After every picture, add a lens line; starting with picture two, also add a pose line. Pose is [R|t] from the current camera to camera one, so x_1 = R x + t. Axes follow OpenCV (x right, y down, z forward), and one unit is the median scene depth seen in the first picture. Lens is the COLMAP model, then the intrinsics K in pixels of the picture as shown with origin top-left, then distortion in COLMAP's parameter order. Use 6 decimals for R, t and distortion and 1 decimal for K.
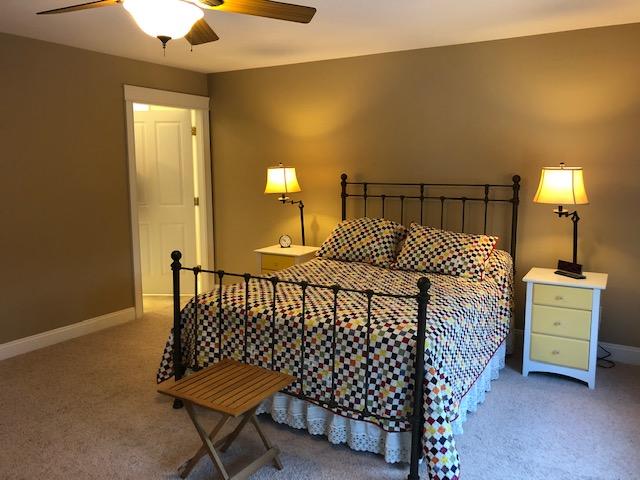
lens RADIAL K [[519.5, 0, 320.0], [0, 519.5, 240.0], [0, 0, 1]] dist [0.085842, -0.000402]
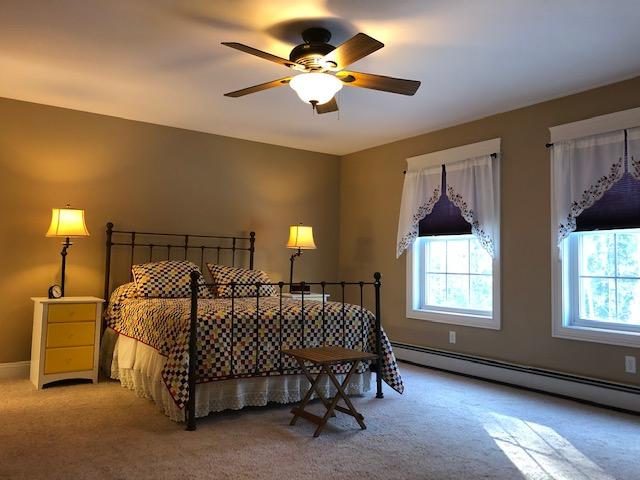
lens RADIAL K [[519.5, 0, 320.0], [0, 519.5, 240.0], [0, 0, 1]] dist [0.085842, -0.000402]
pose [[0.403304, 0.056848, 0.913299, -0.842510], [0.114368, 0.987111, -0.111946, 0.079642], [-0.907891, 0.149601, 0.391604, 0.267390]]
